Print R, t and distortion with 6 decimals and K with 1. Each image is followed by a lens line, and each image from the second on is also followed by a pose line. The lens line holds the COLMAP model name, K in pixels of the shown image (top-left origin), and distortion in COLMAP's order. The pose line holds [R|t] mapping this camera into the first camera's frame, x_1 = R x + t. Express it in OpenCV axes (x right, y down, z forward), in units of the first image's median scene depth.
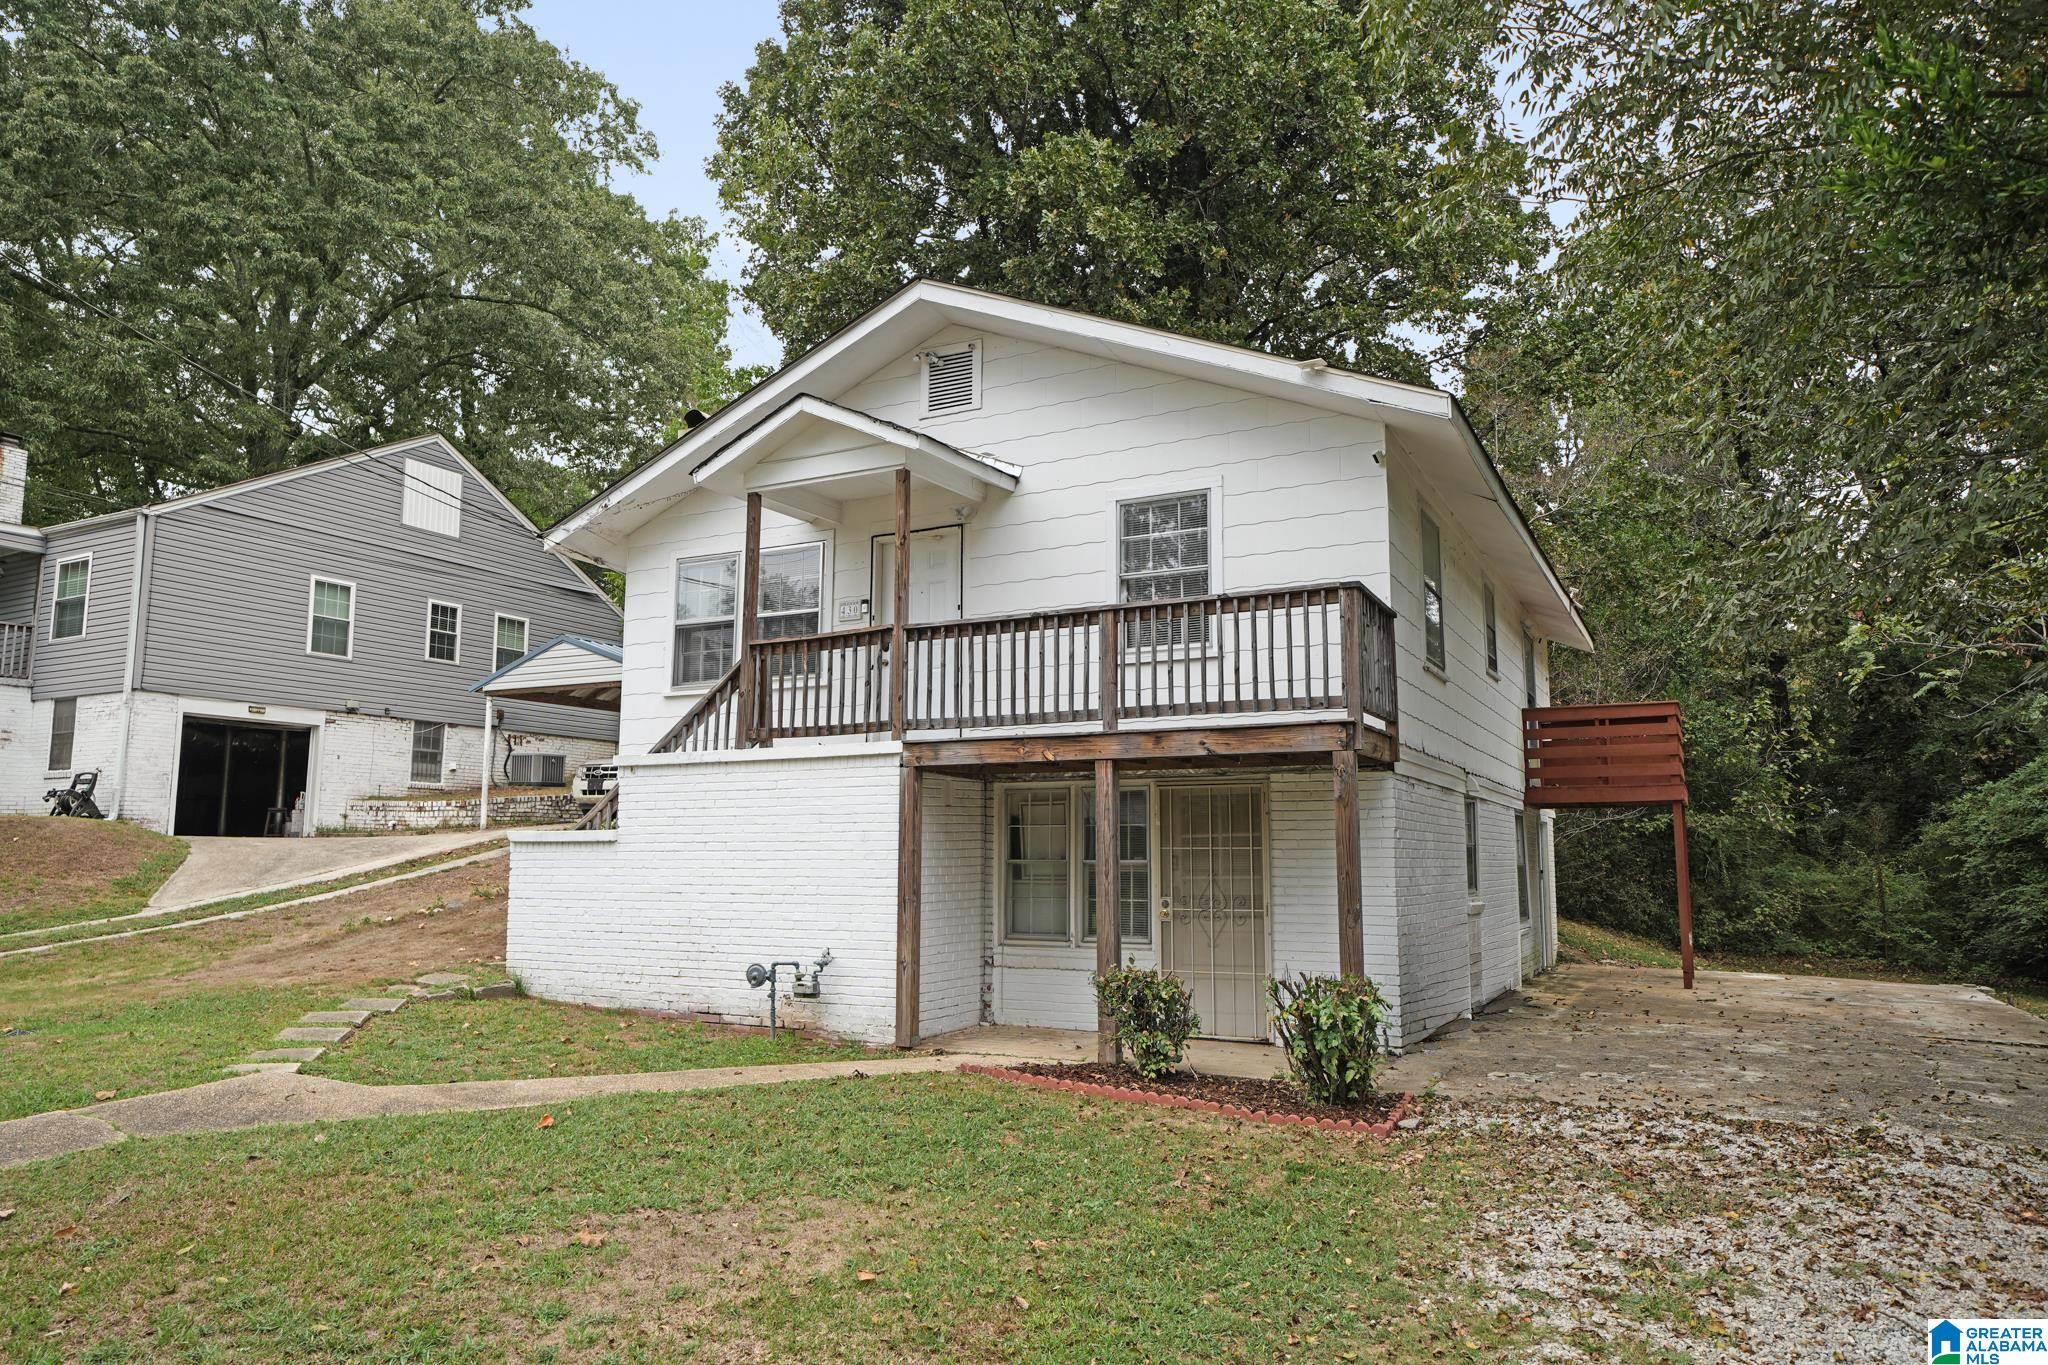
lens RADIAL K [[1326.8, 0, 1024.0], [0, 1326.8, 682.5], [0, 0, 1]] dist [-0.000416, 0.000040]
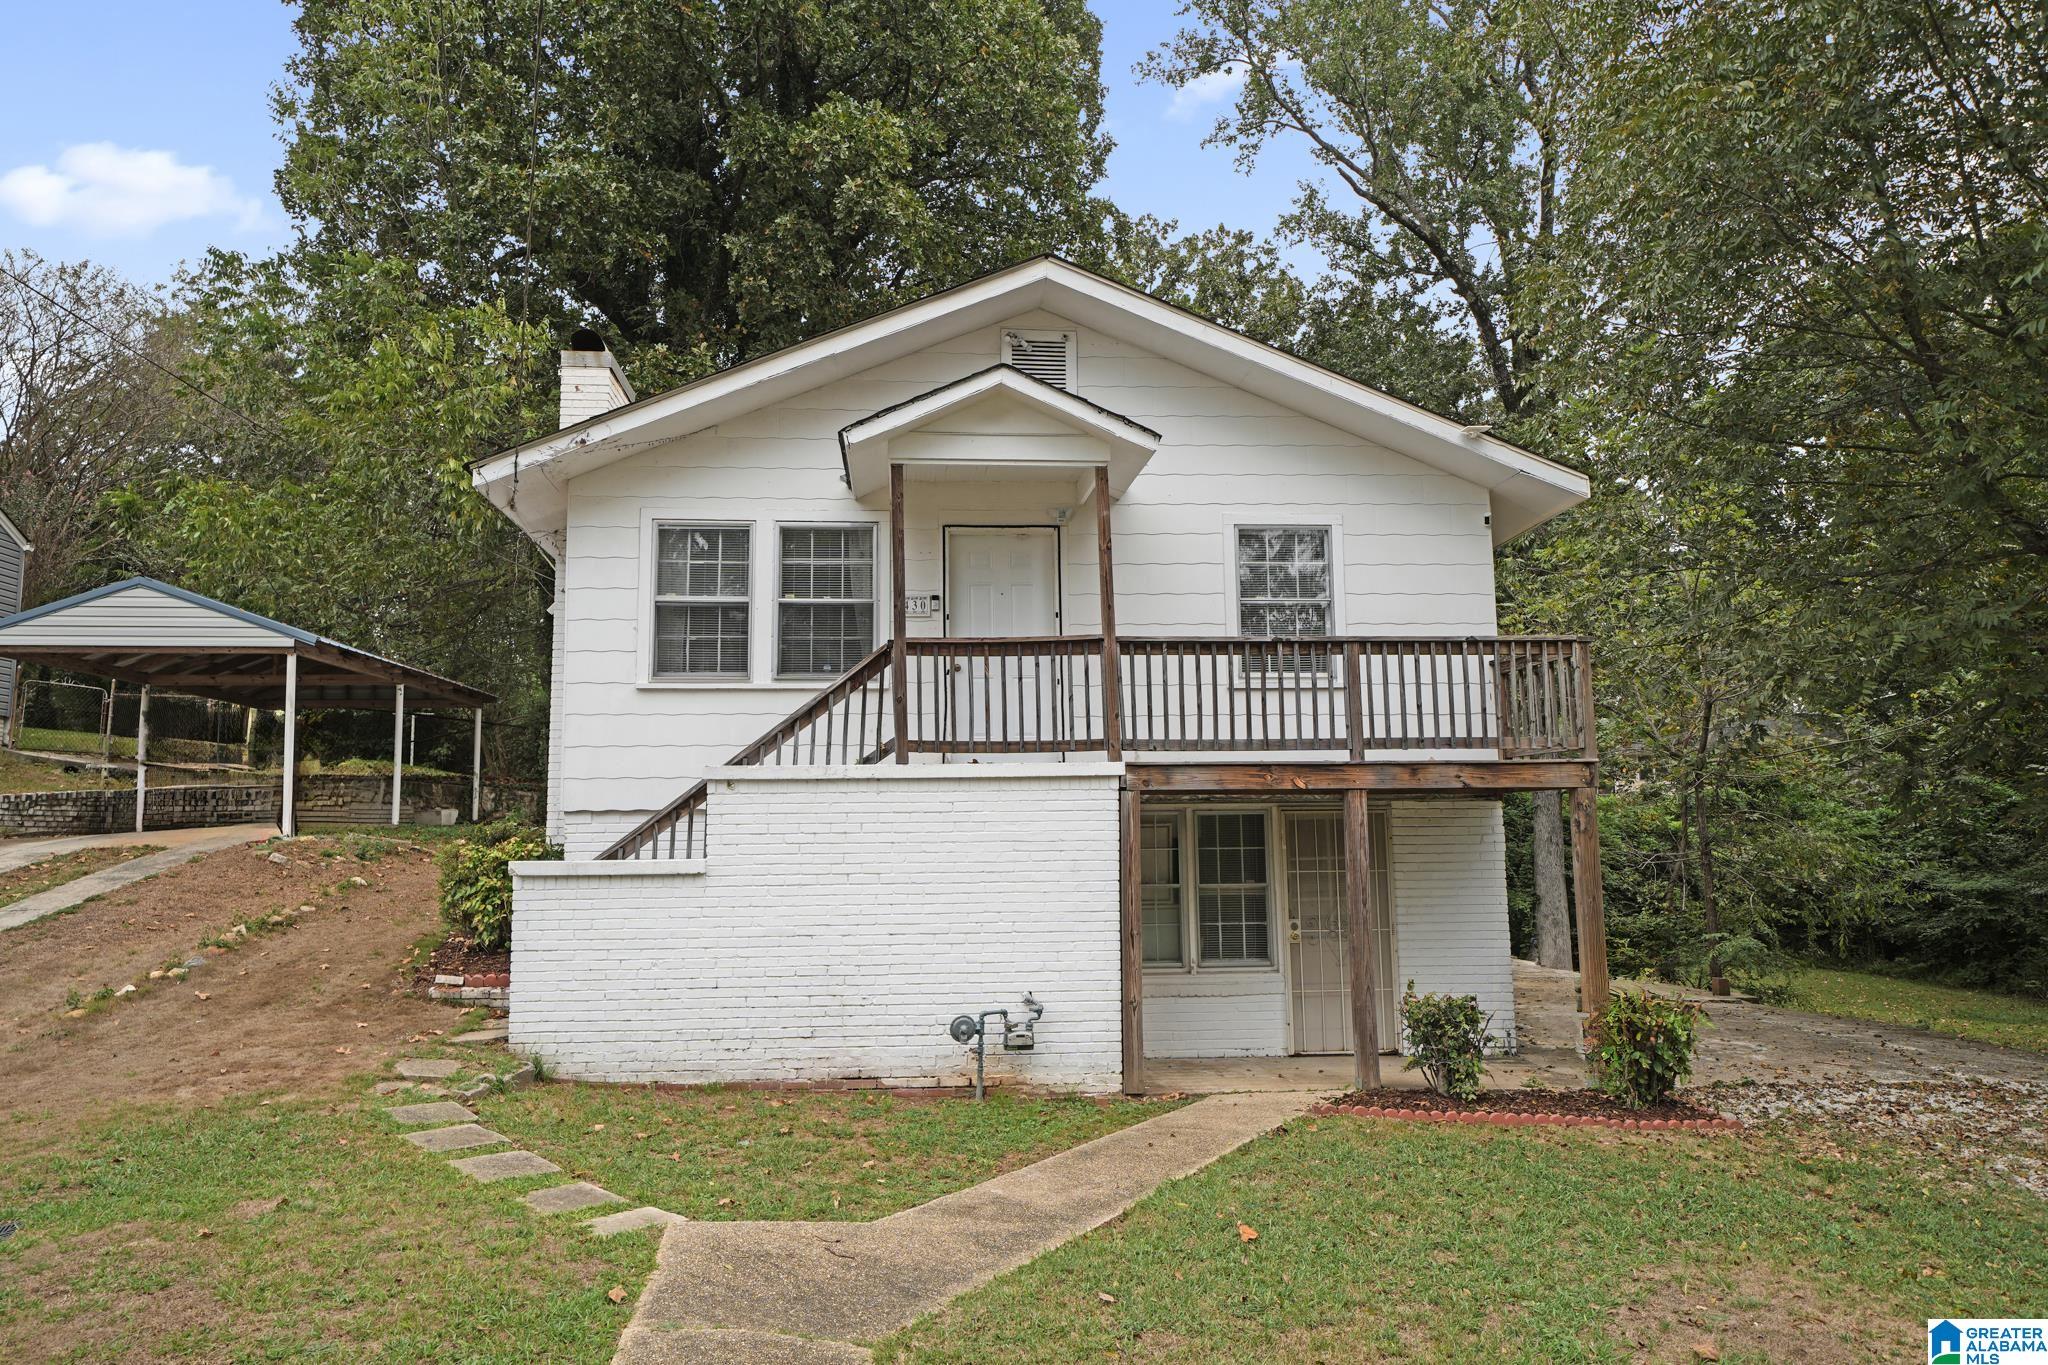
lens RADIAL K [[1326.8, 0, 1024.0], [0, 1326.8, 682.5], [0, 0, 1]] dist [-0.000416, 0.000040]
pose [[0.847759, 0.056294, 0.527385, -0.635291], [-0.058988, 0.998190, -0.011727, 0.003387], [-0.527091, -0.021168, 0.849545, 0.249729]]
